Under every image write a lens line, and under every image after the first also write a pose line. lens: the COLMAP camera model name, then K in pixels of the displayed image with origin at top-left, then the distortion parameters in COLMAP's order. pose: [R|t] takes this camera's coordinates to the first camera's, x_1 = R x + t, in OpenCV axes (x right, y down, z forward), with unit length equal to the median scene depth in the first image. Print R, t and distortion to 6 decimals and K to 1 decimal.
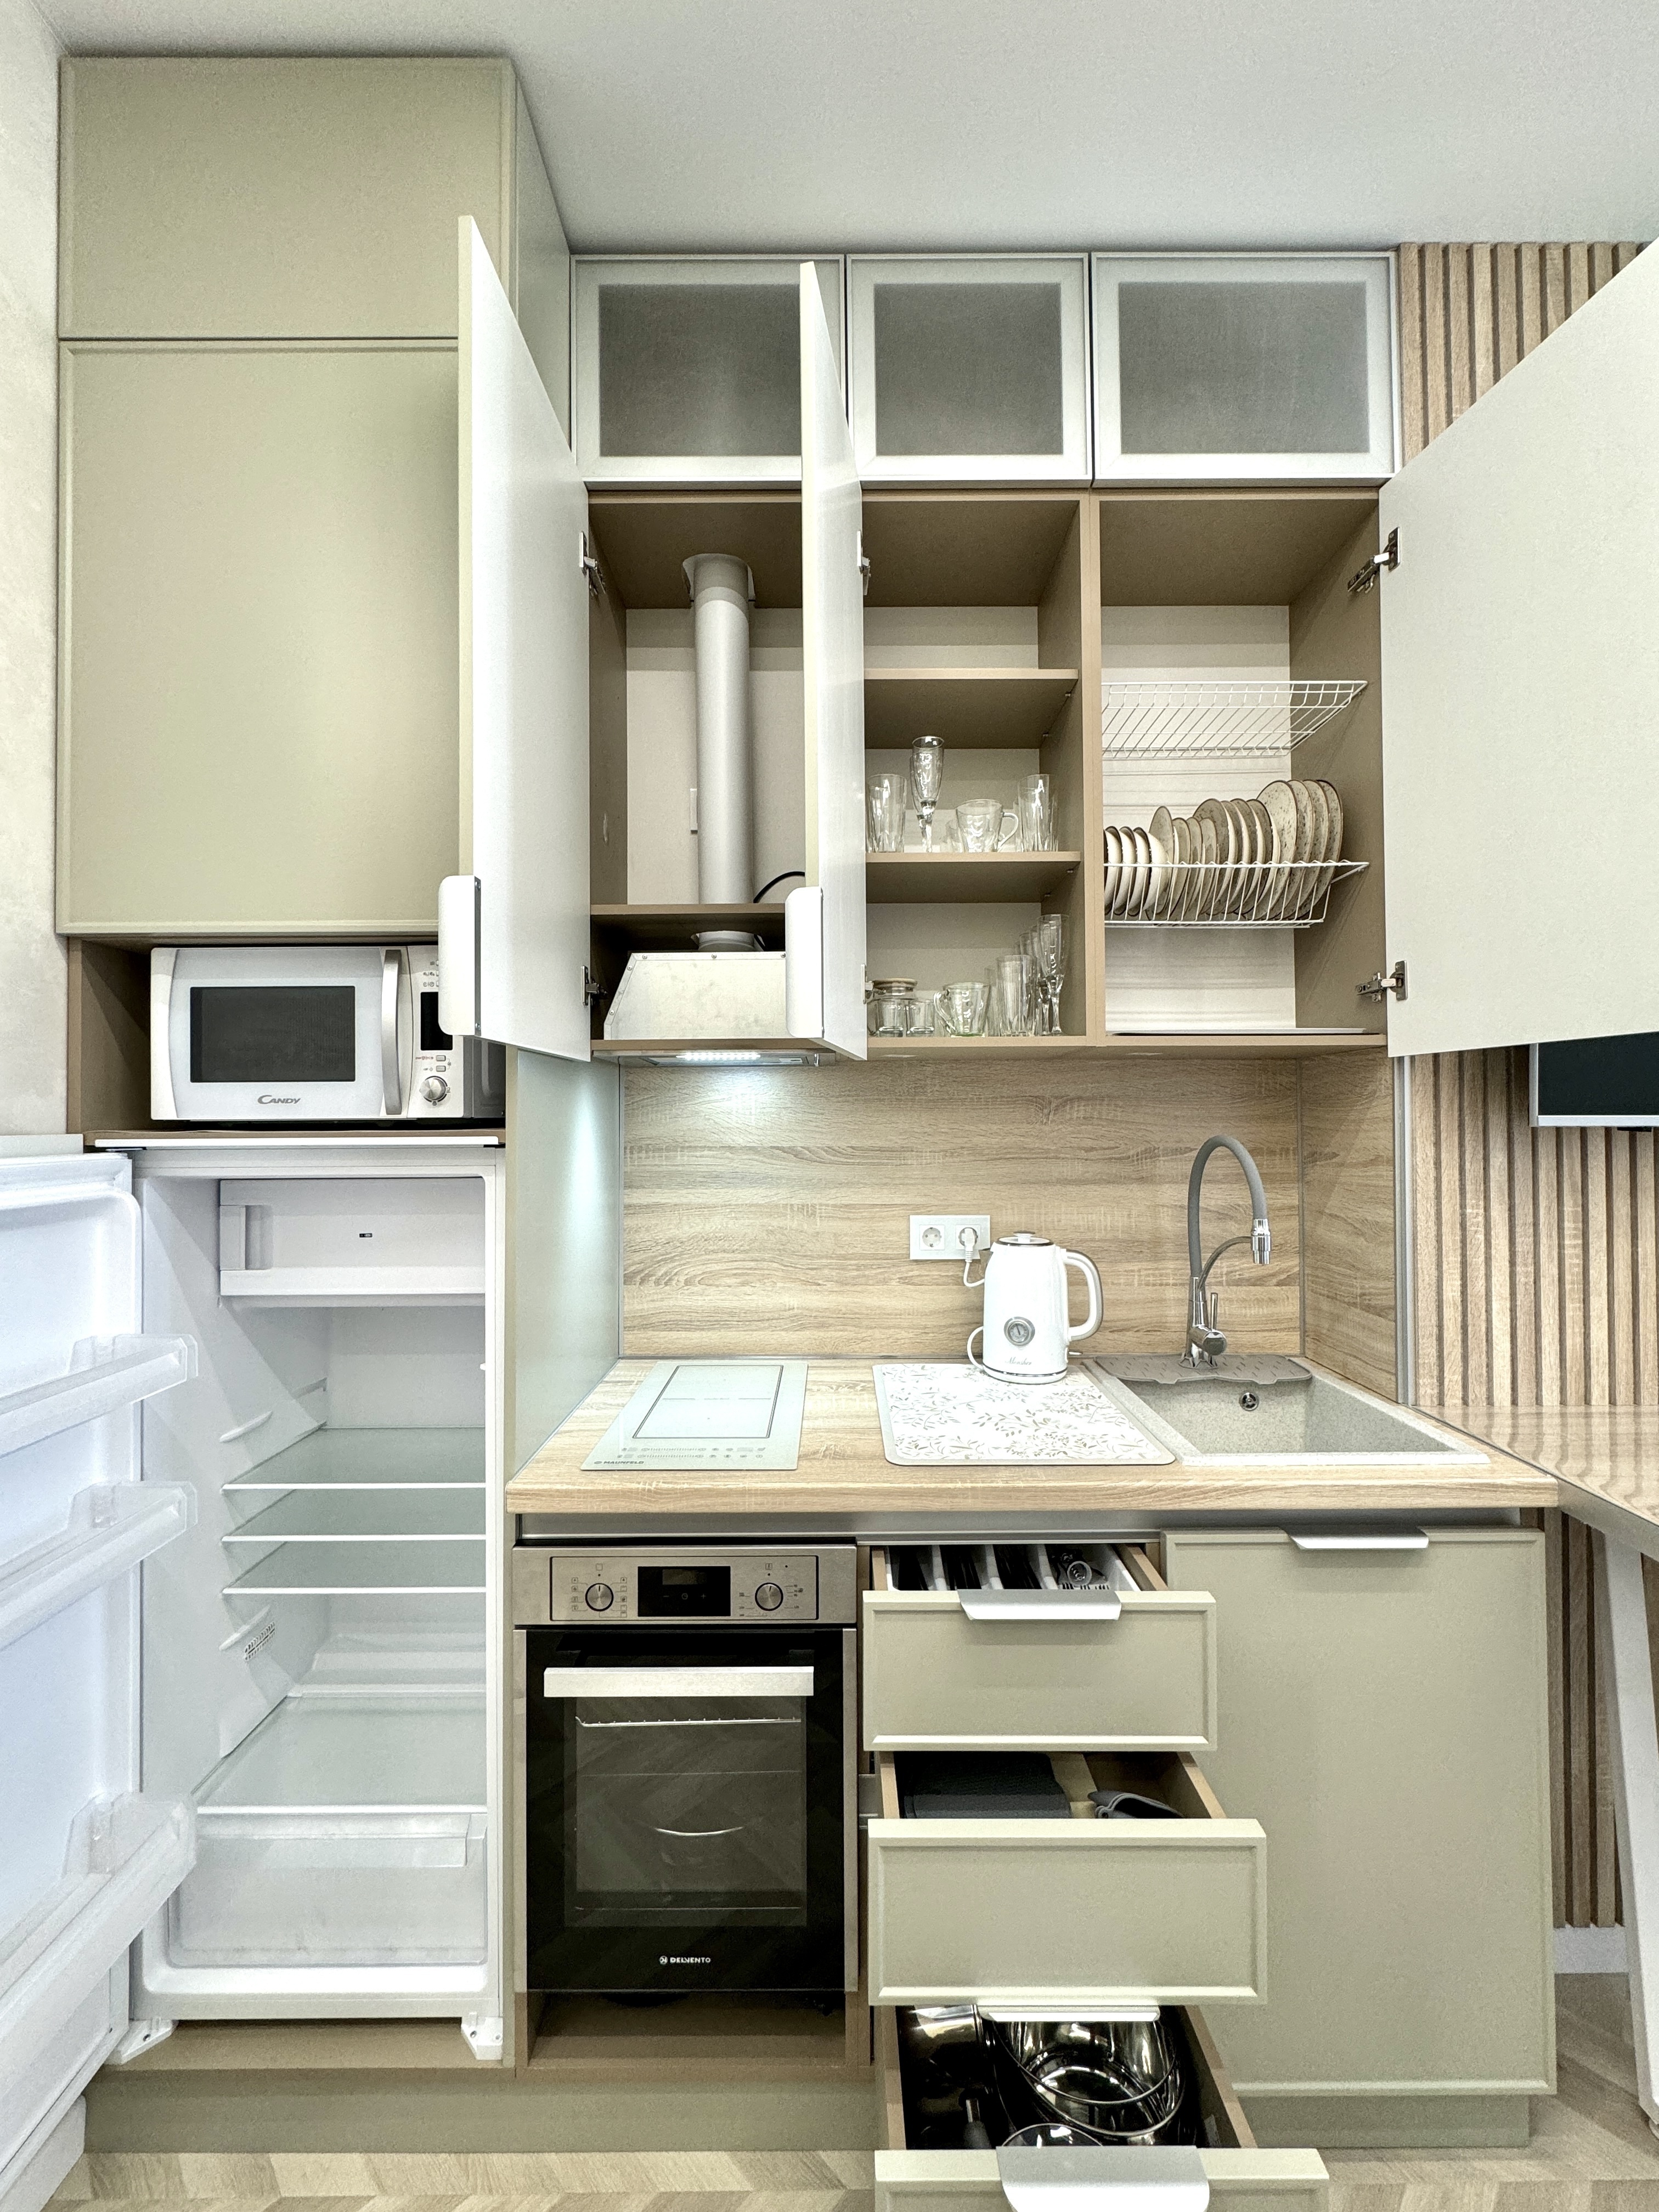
lens RADIAL K [[884.9, 0, 829.5], [0, 884.9, 1106.0], [0, 0, 1]] dist [-0.002181, -0.000129]
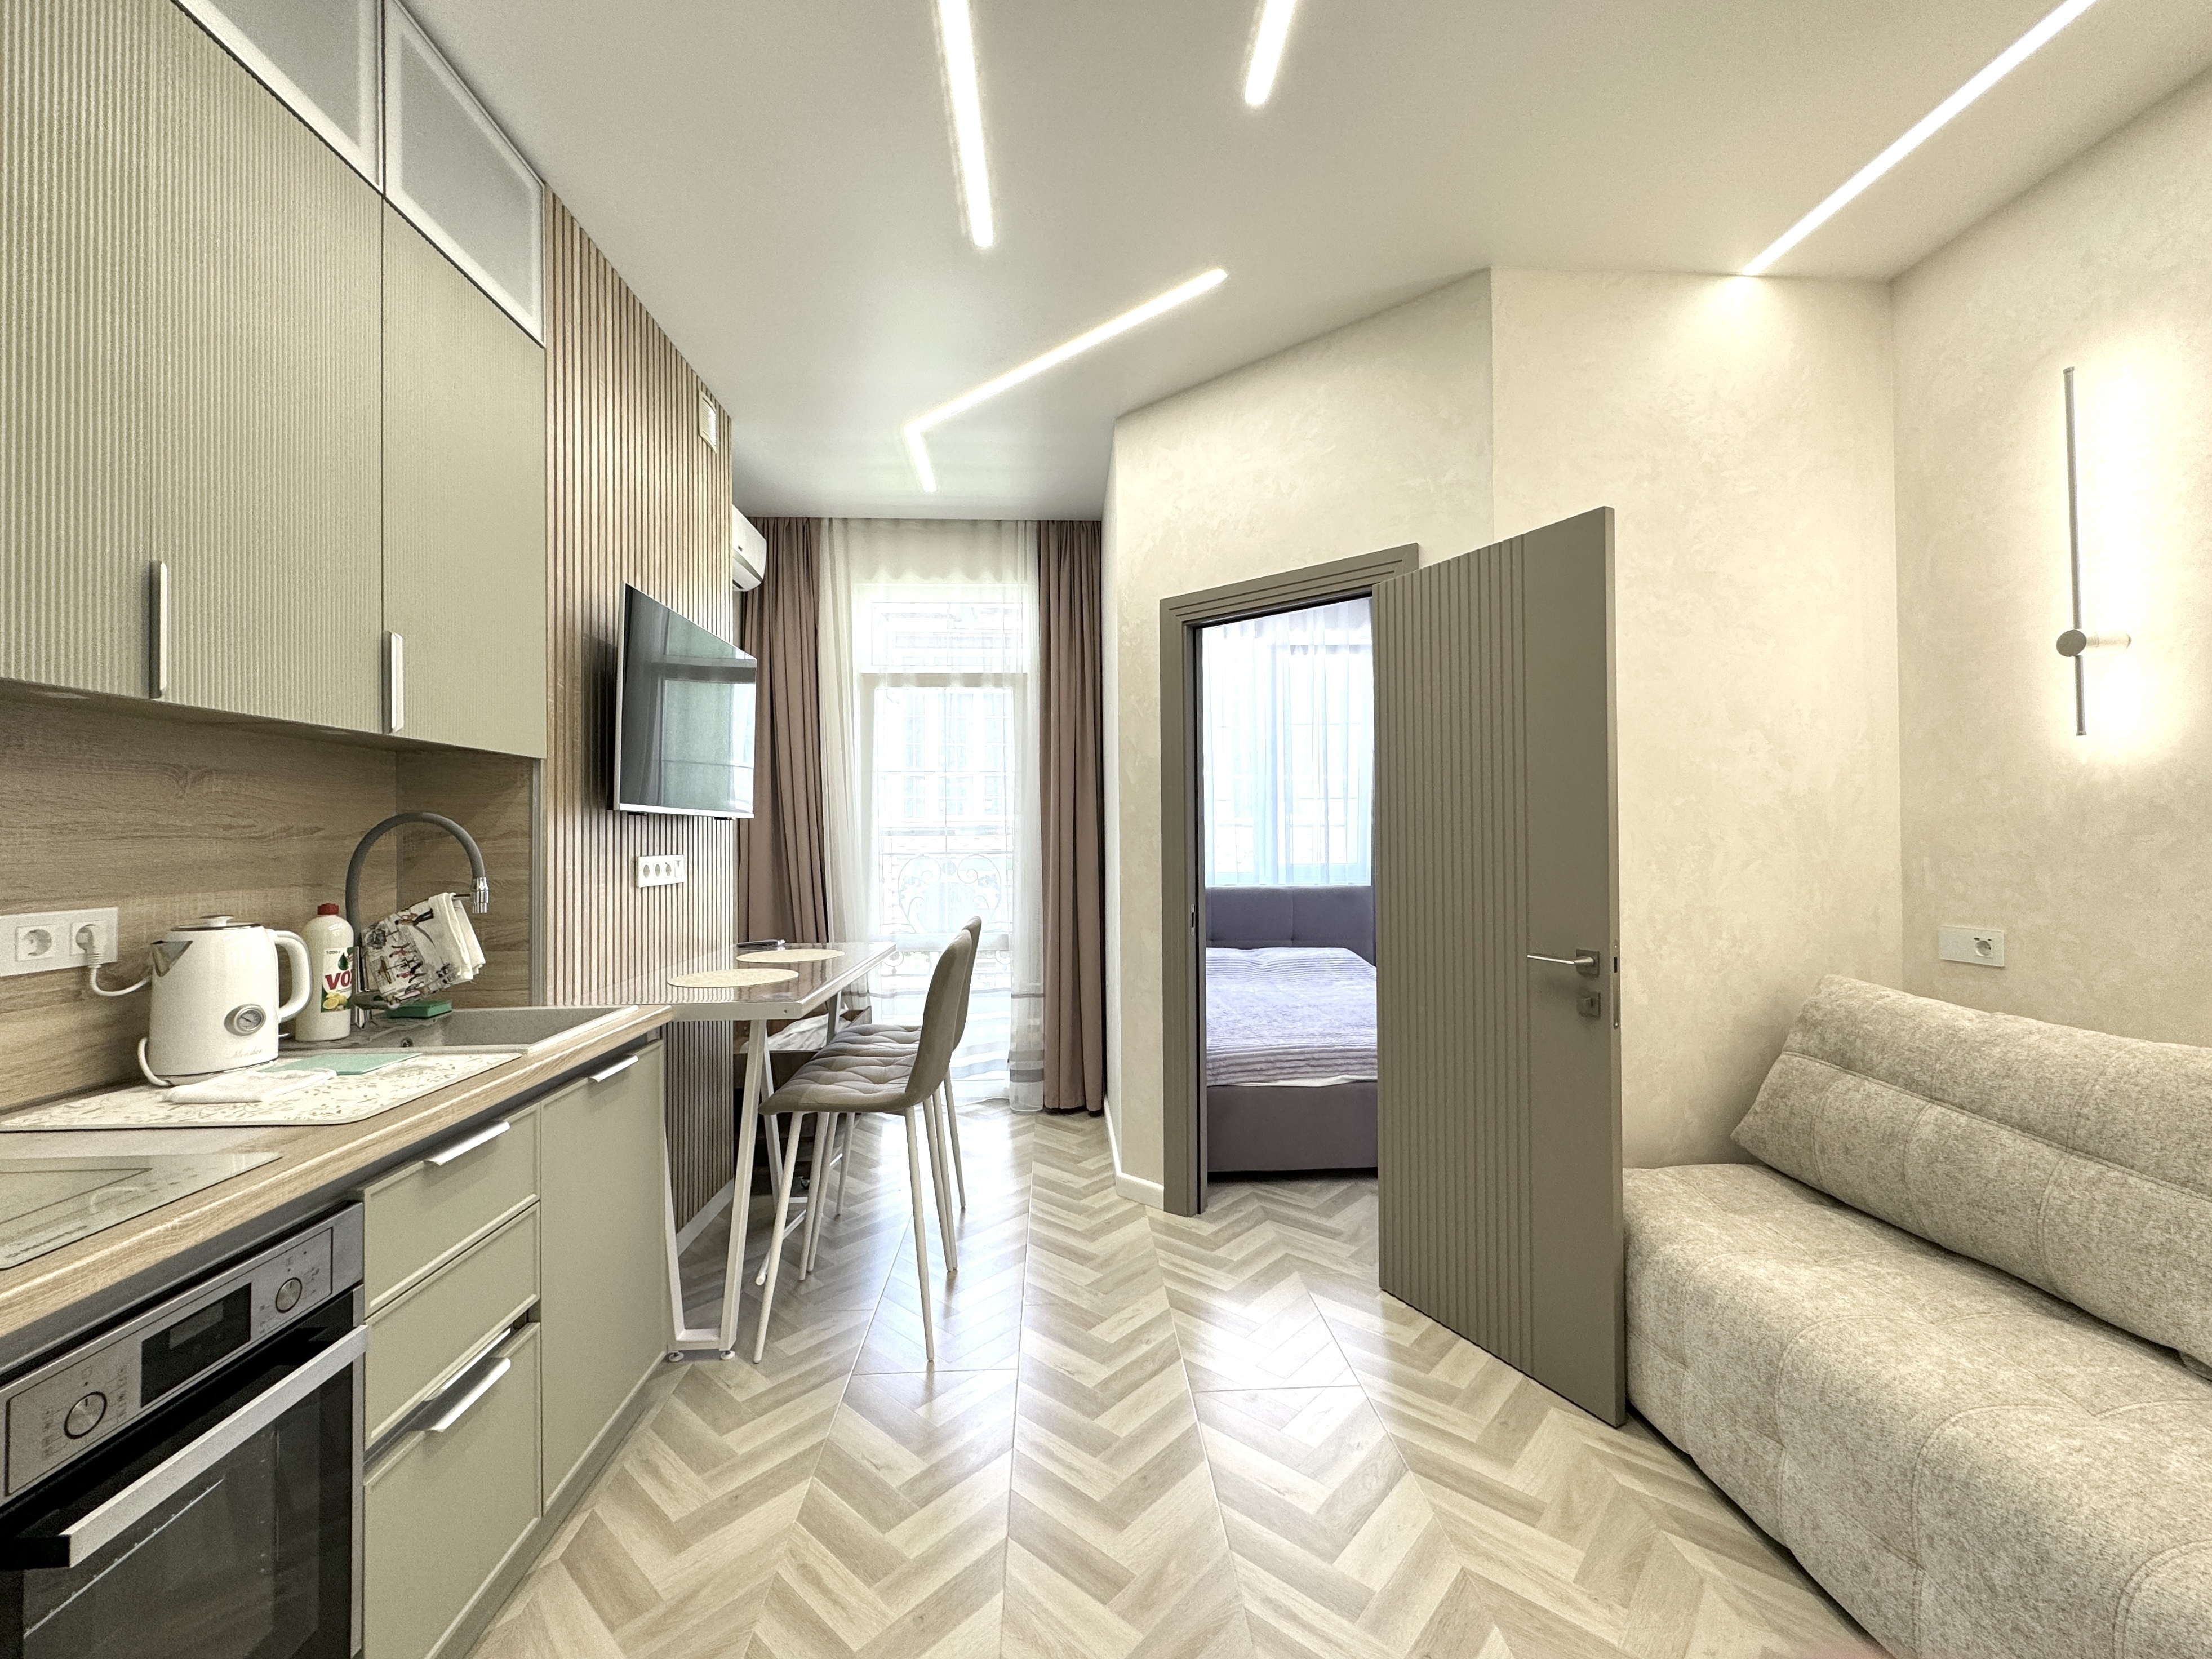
lens RADIAL K [[905.1, 0, 1103.6], [0, 905.1, 826.1], [0, 0, 1]] dist [-0.002336, 0.000313]
pose [[-0.049321, 0.018527, 0.998611, -0.881958], [-0.007620, 0.999792, -0.018926, 0.075224], [-0.998754, -0.008543, -0.049169, 0.186617]]
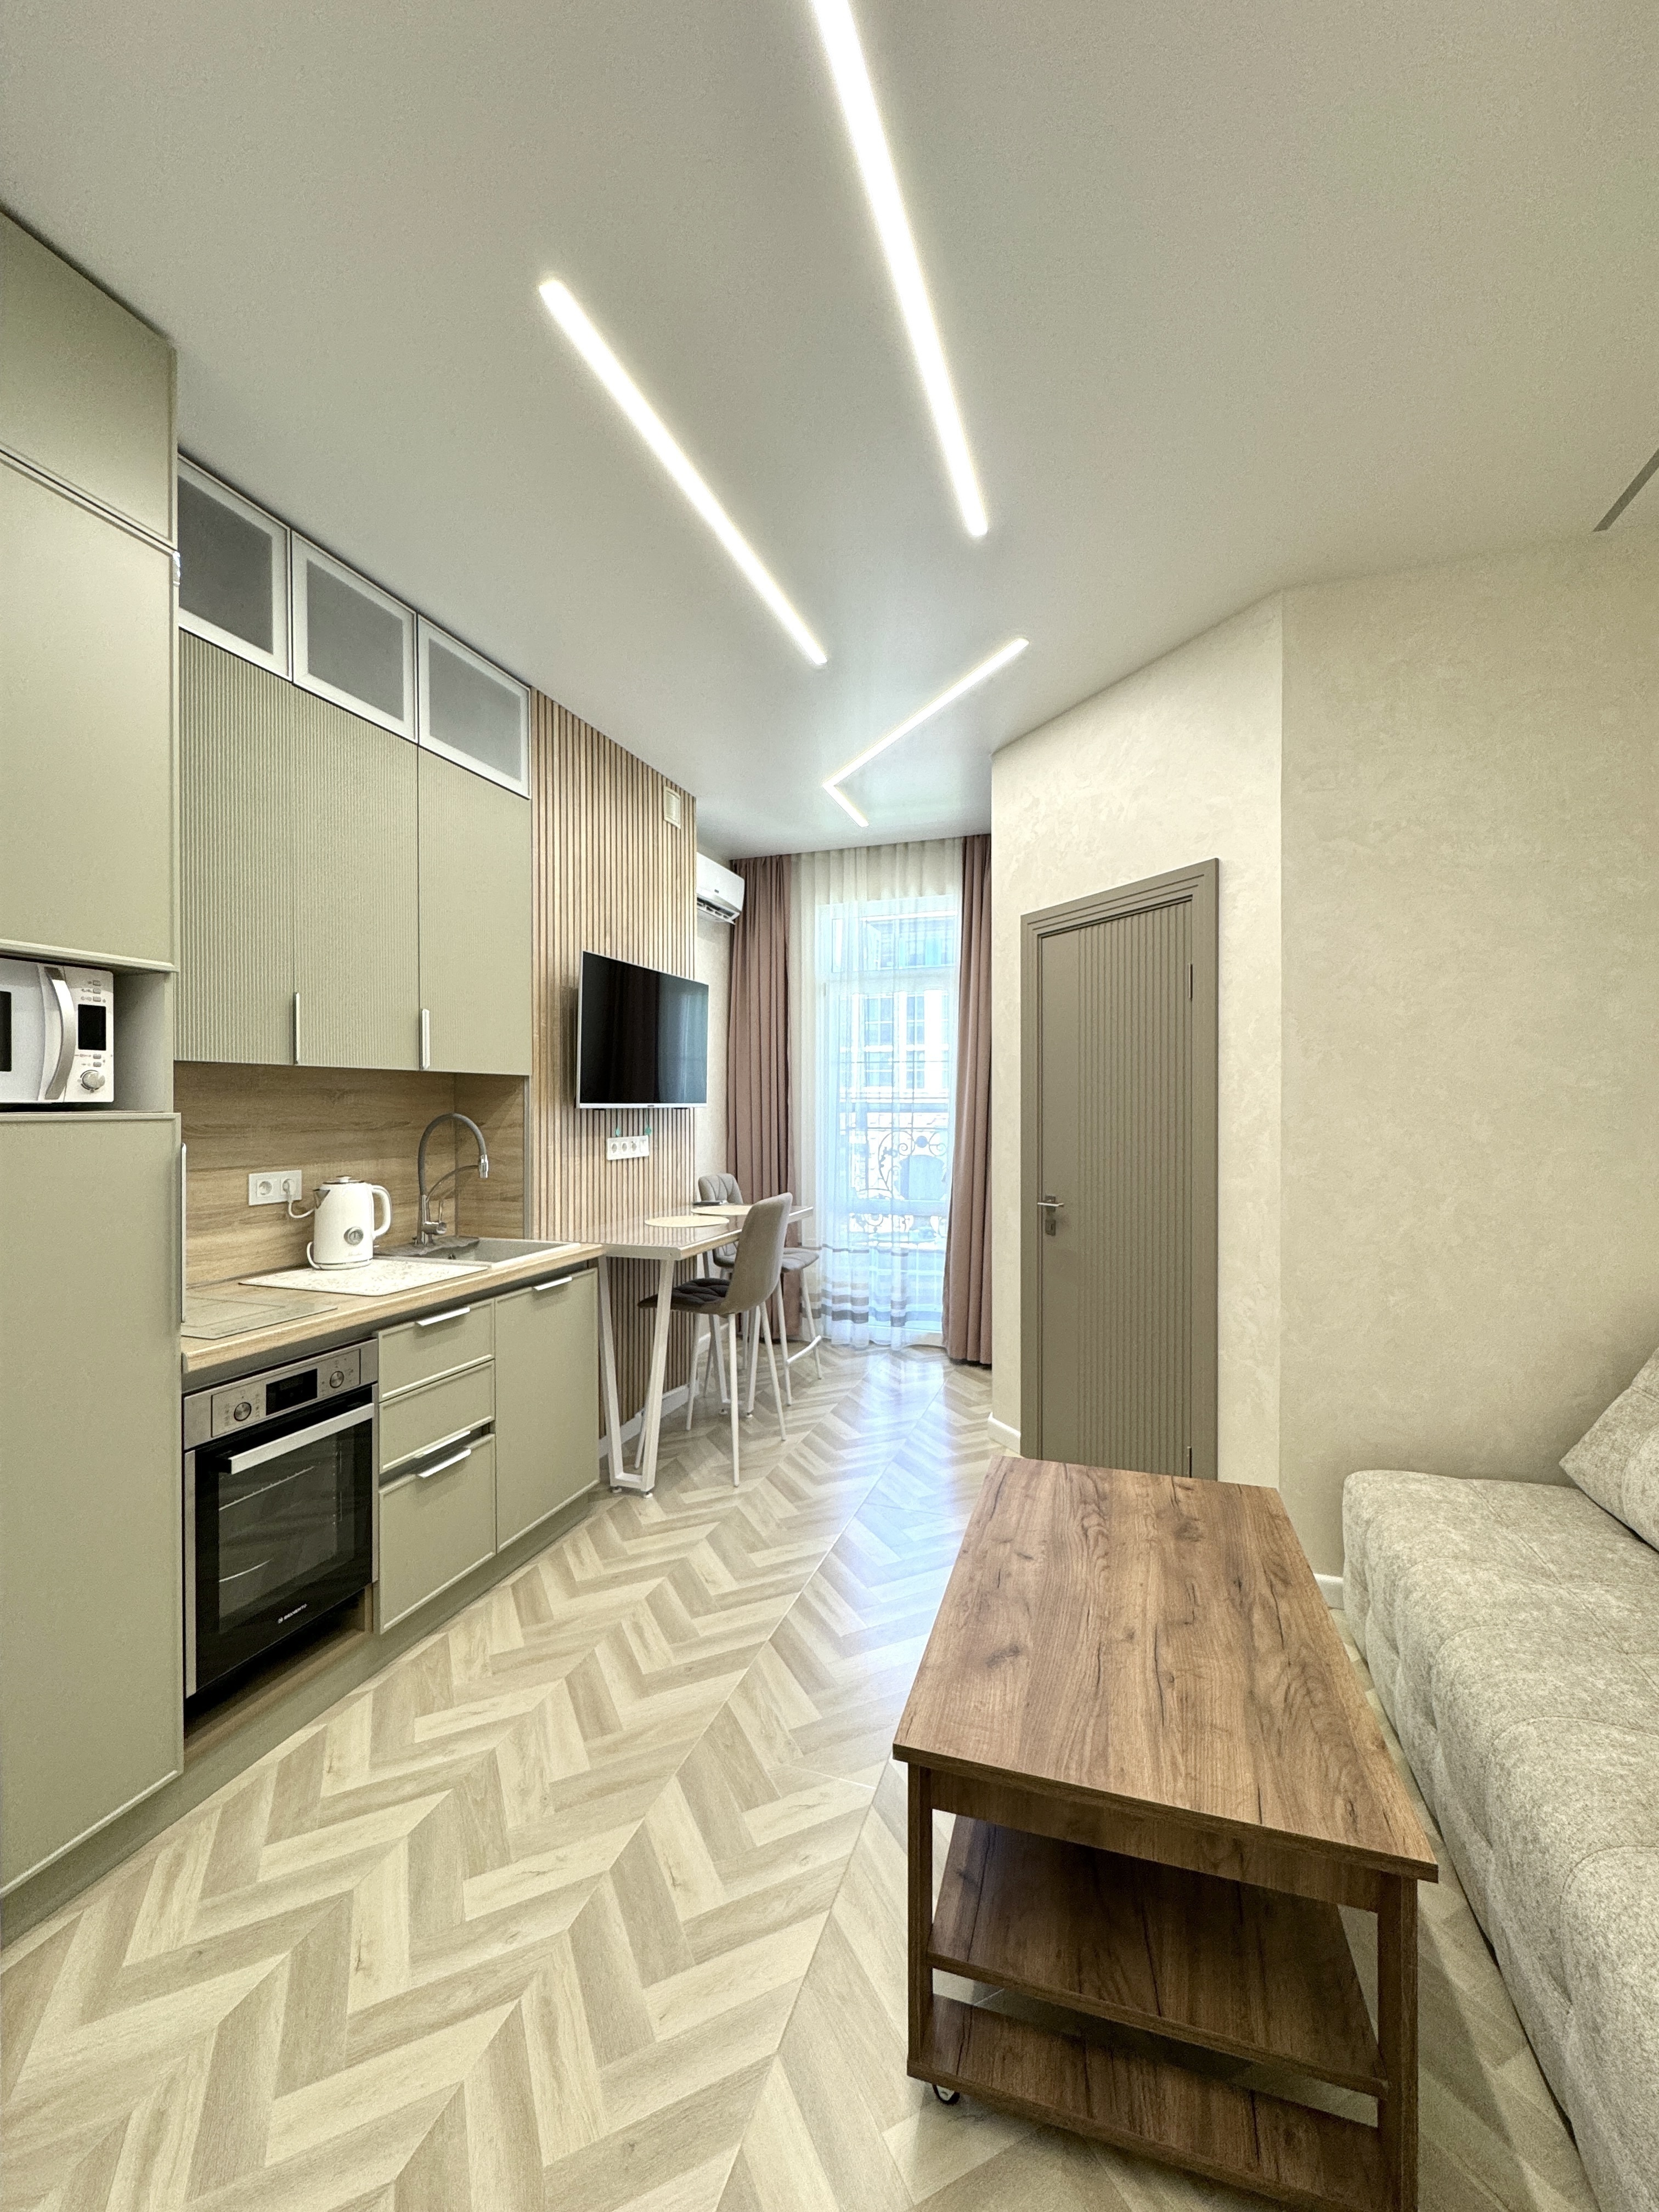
lens RADIAL K [[884.9, 0, 829.5], [0, 884.9, 1106.0], [0, 0, 1]] dist [-0.002181, -0.000129]
pose [[0.336421, 0.001214, 0.941711, -1.169322], [-0.014896, 0.999881, 0.004032, -0.002140], [-0.941594, -0.015384, 0.336399, -0.411973]]
